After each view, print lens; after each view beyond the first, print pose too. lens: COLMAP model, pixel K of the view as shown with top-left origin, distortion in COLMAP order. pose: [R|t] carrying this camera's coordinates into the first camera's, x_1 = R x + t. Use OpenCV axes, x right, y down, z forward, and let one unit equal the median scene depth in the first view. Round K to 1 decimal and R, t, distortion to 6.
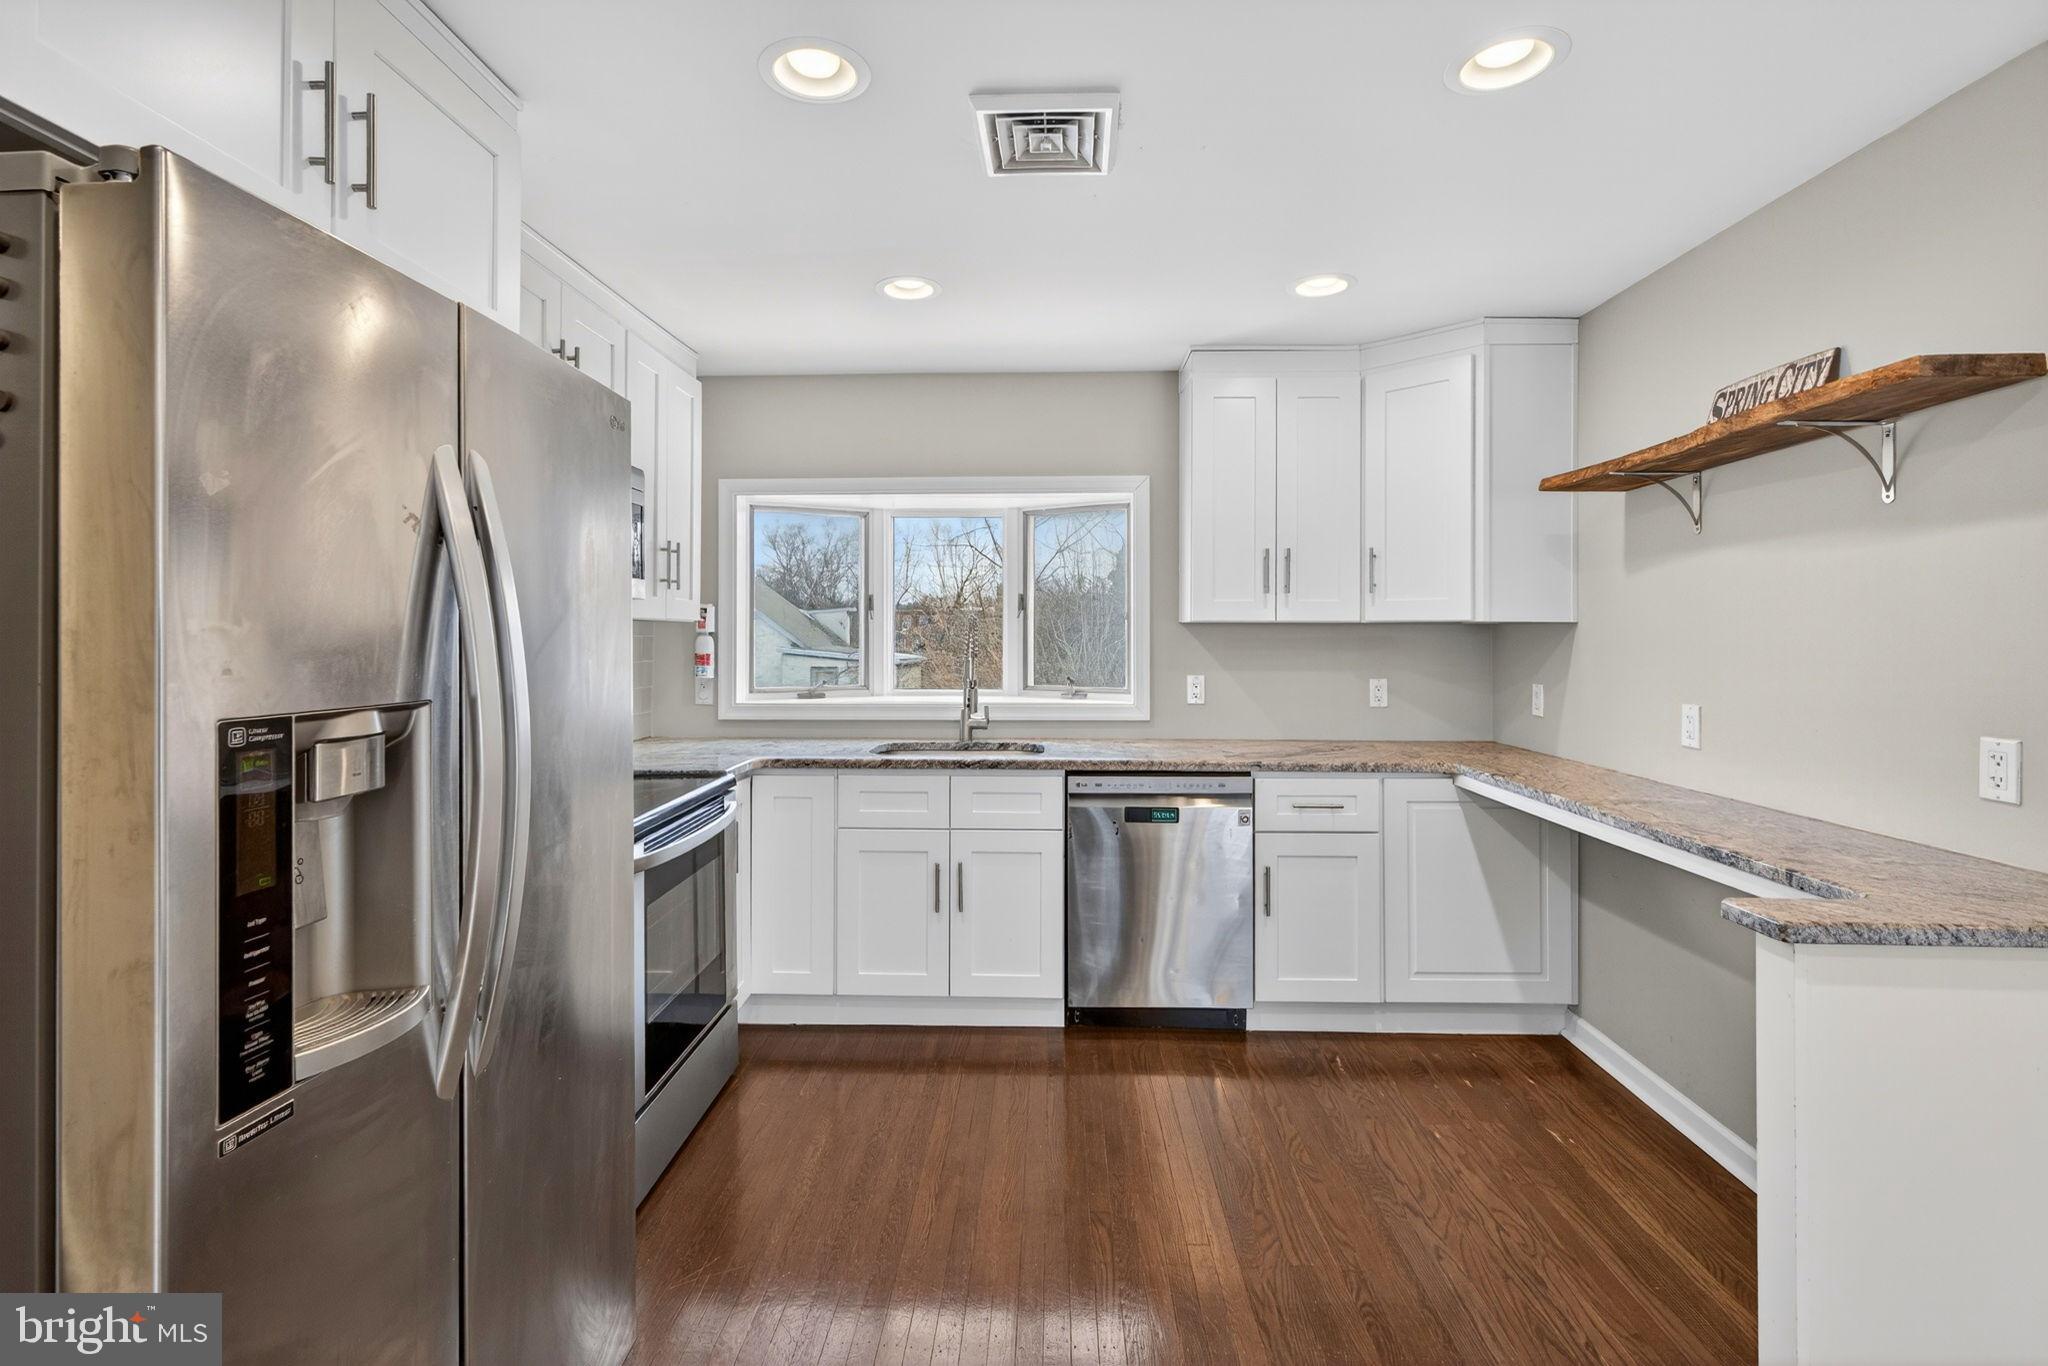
lens RADIAL K [[930.5, 0, 1019.2], [0, 930.5, 633.5], [0, 0, 1]] dist [-0.001131, 0.000435]
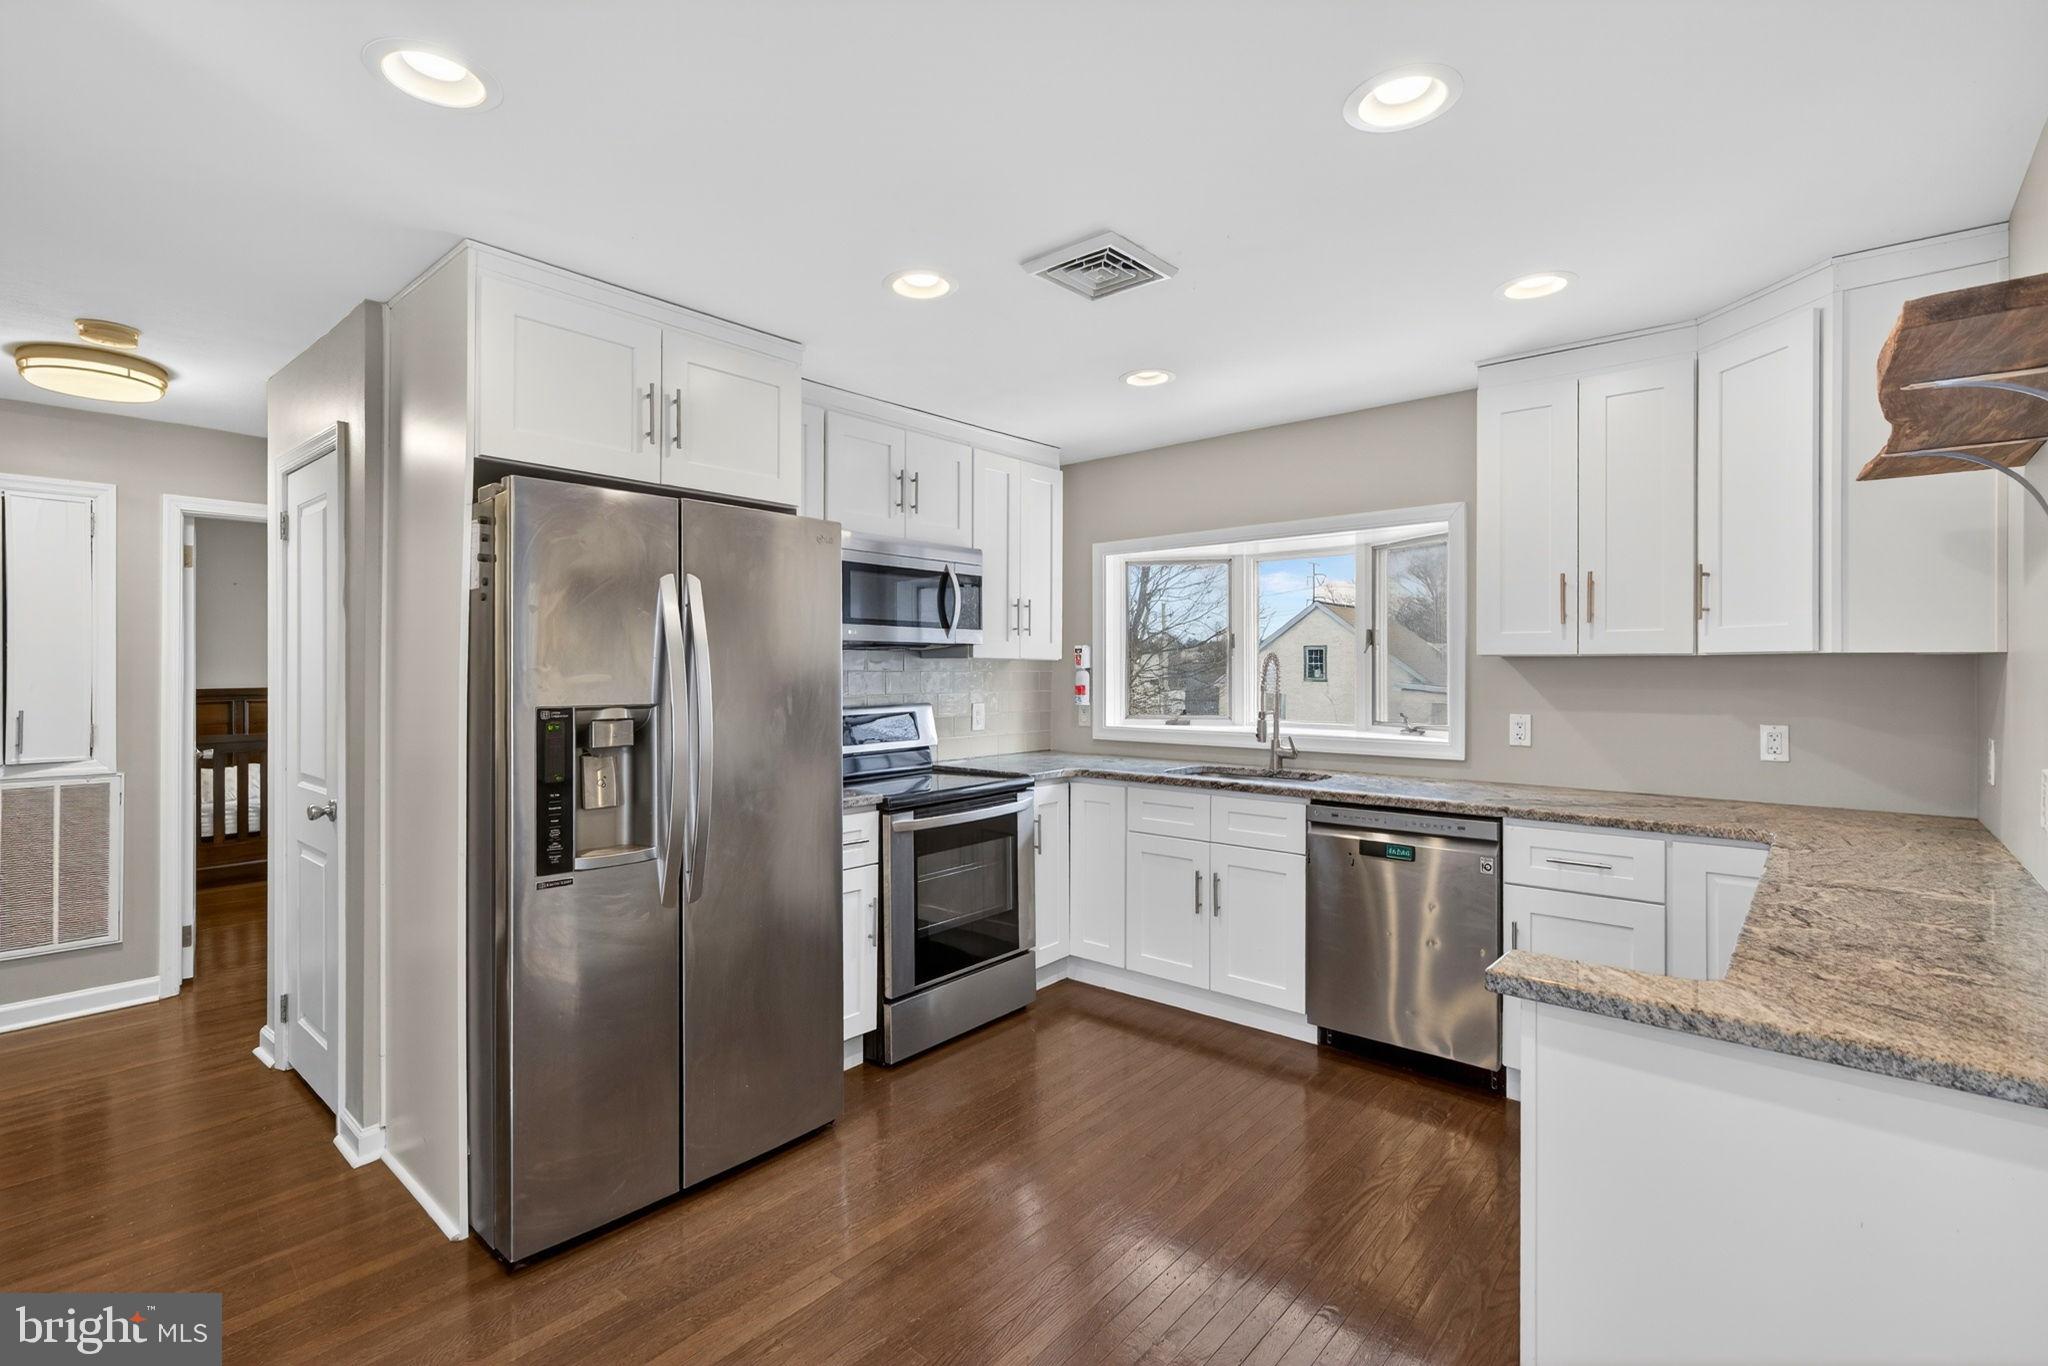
lens RADIAL K [[933.8, 0, 1020.9], [0, 933.8, 669.4], [0, 0, 1]] dist [-0.001276, -0.000200]
pose [[0.779583, -0.000889, -0.626299, 0.462474], [0.002084, 0.999997, 0.001174, -0.001343], [0.626296, -0.002220, 0.779582, -0.026457]]
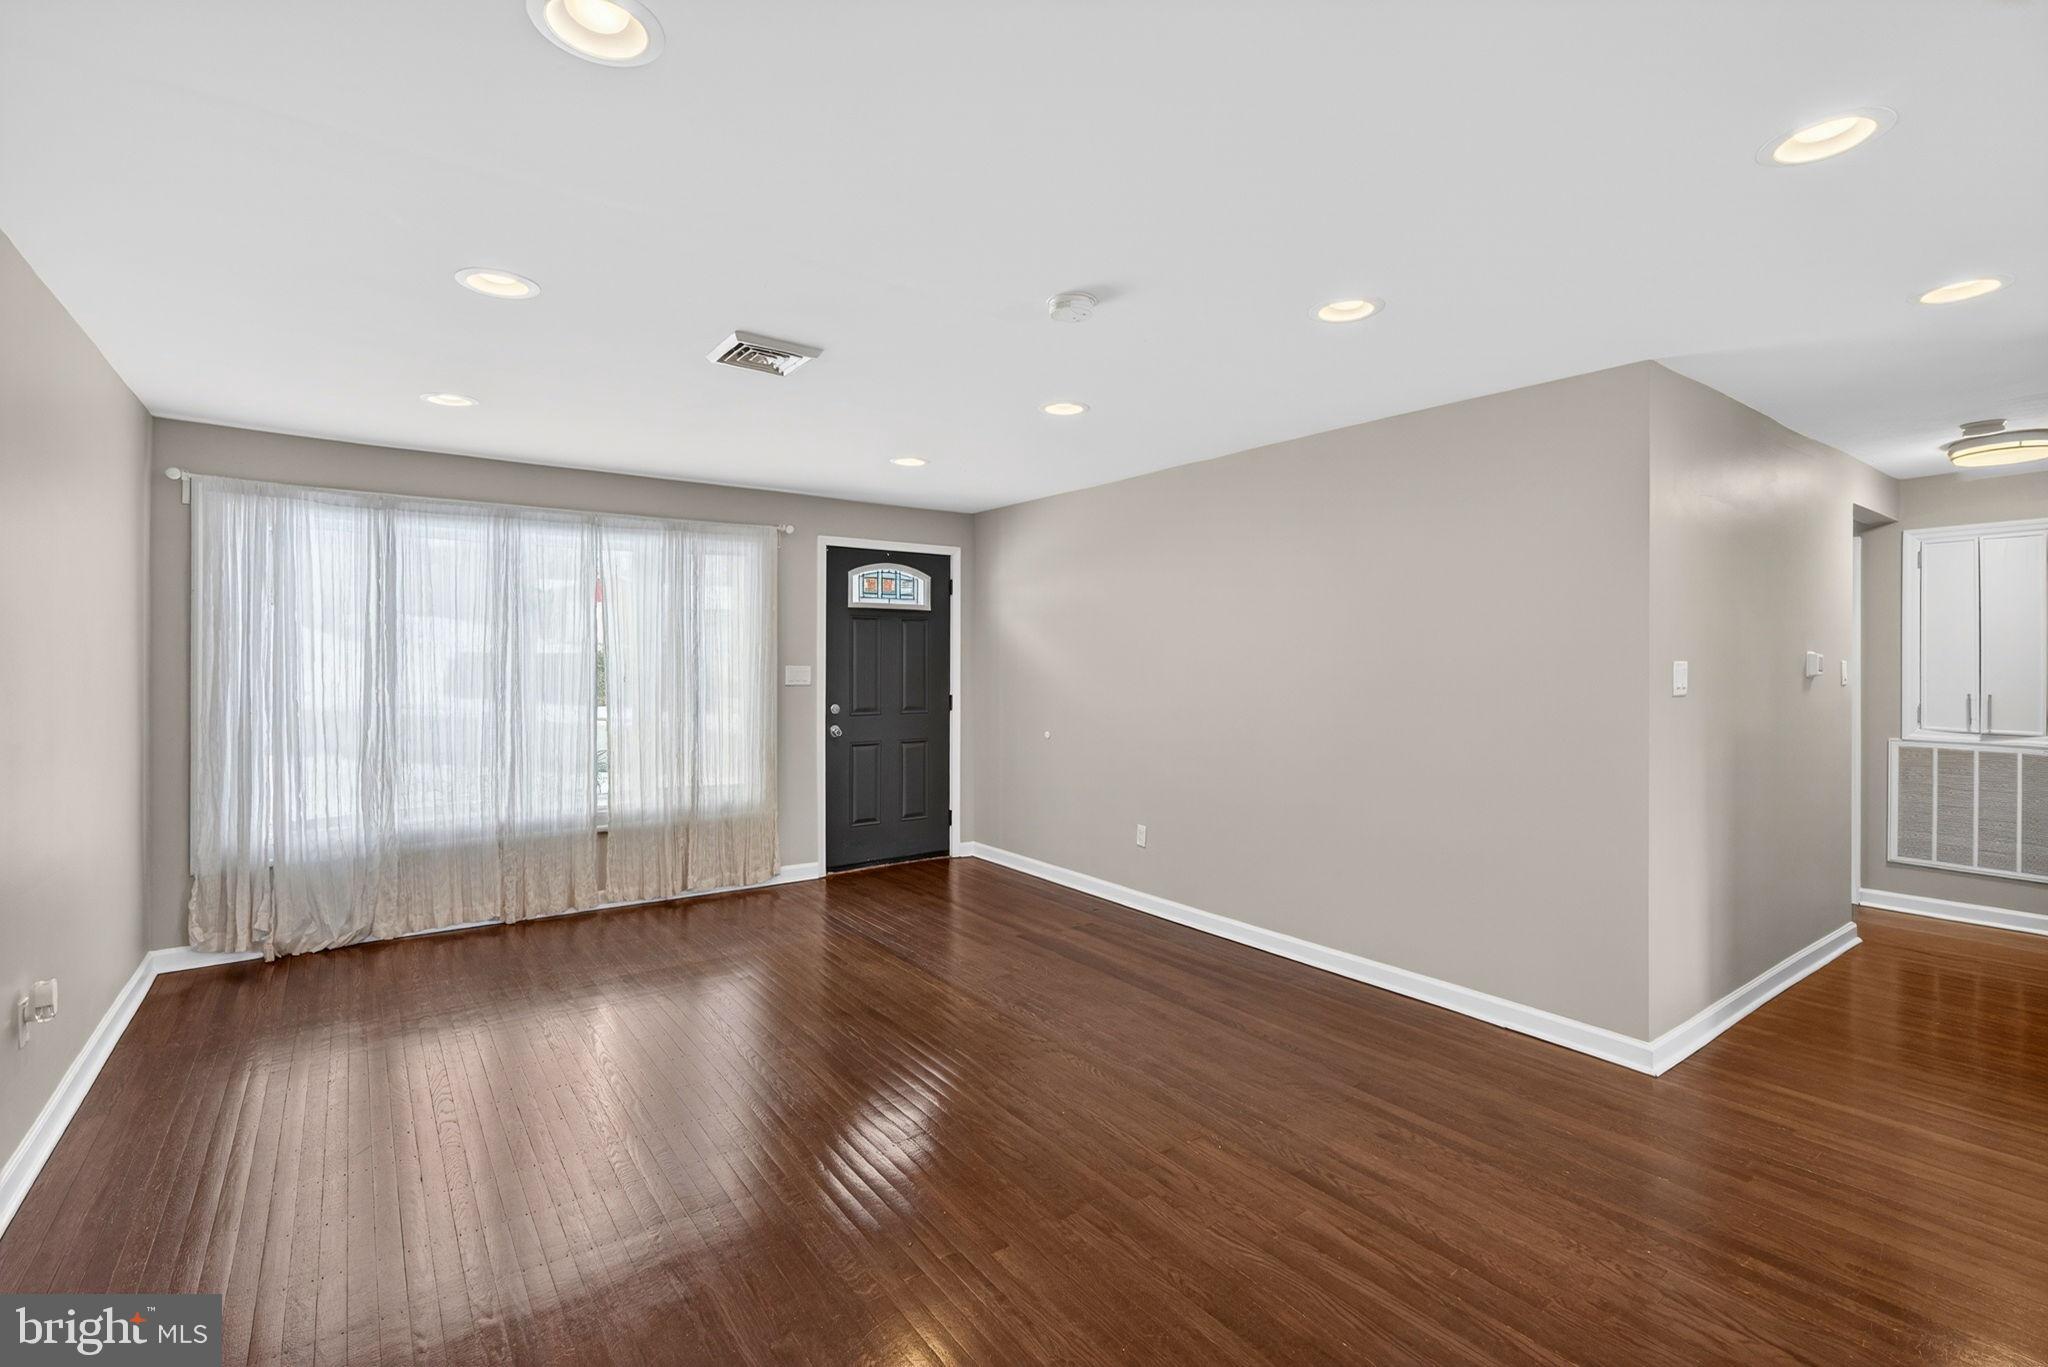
lens RADIAL K [[918.4, 0, 1018.4], [0, 918.4, 675.5], [0, 0, 1]] dist [-0.003109, -0.000312]
pose [[-0.785255, 0.012442, -0.619048, 1.045404], [0.001994, 0.999844, 0.017566, -0.014771], [0.619169, 0.012559, -0.785157, 0.308631]]
